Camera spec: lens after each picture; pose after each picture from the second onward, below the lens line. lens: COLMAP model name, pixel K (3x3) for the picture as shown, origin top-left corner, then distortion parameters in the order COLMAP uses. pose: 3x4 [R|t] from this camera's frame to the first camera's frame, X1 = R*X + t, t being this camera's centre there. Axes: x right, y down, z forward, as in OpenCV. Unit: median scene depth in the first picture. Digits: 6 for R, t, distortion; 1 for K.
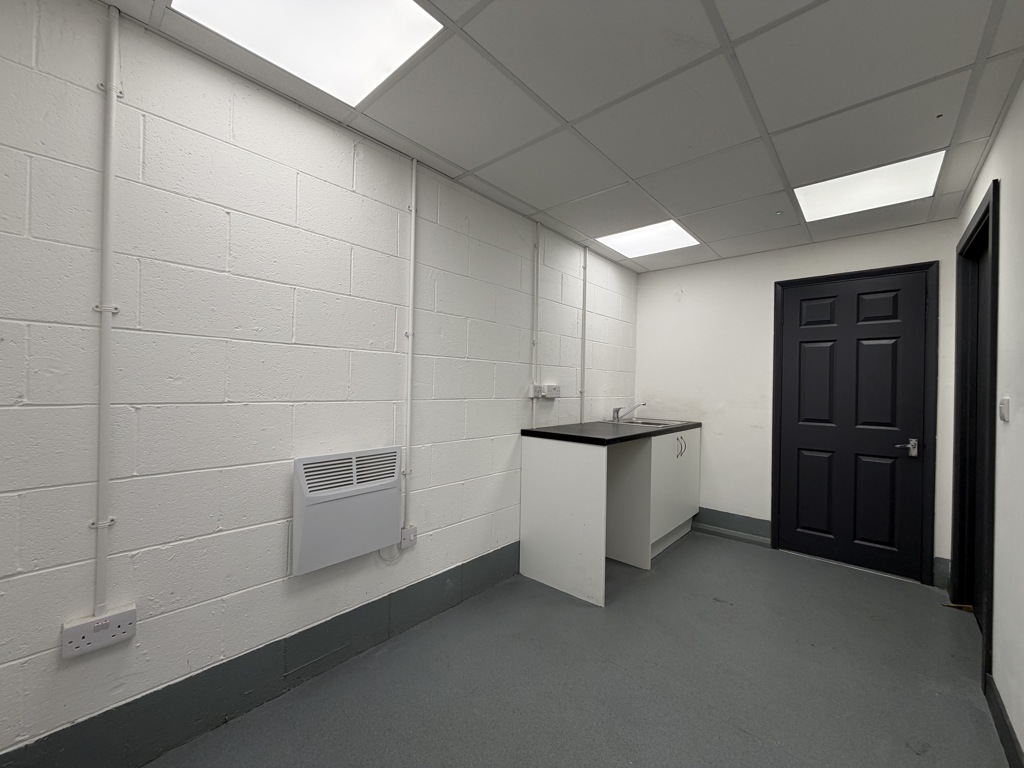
lens RADIAL K [[406.4, 0, 513.4], [0, 406.4, 384.9], [0, 0, 1]] dist [0.001633, 0.000104]
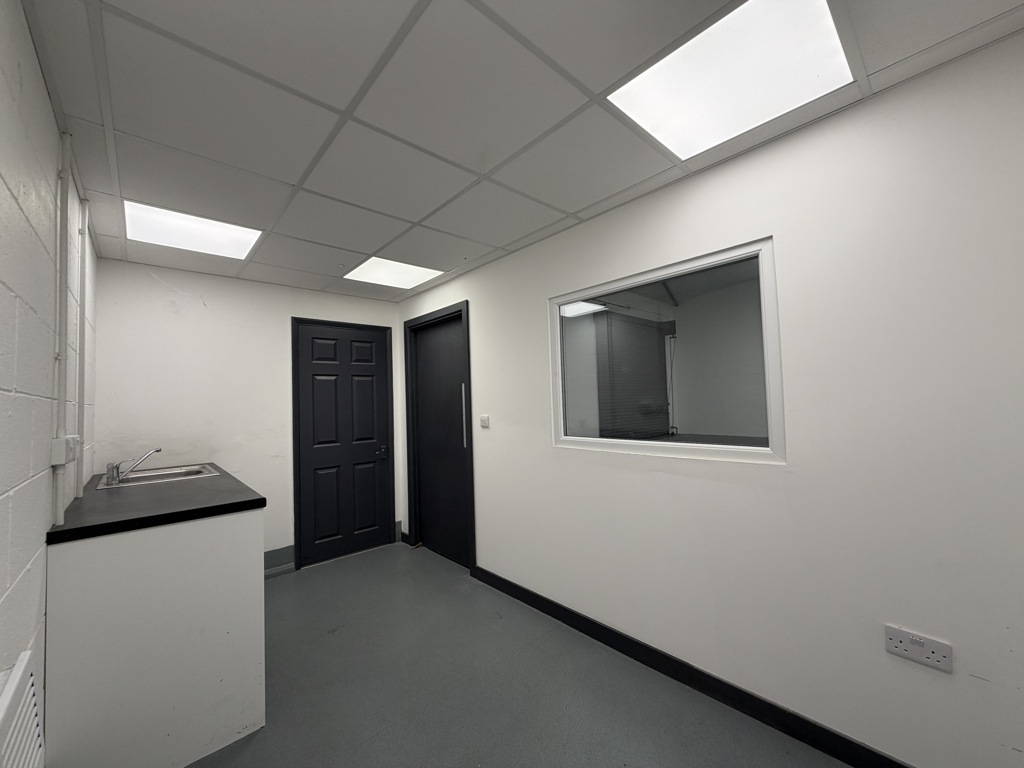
lens RADIAL K [[406.4, 0, 513.4], [0, 406.4, 383.7], [0, 0, 1]] dist [0.001633, 0.000104]
pose [[0.100037, 0.020204, 0.994779, -0.362700], [0.031665, 0.999223, -0.023479, -0.035869], [-0.994480, 0.033849, 0.099319, 0.333415]]
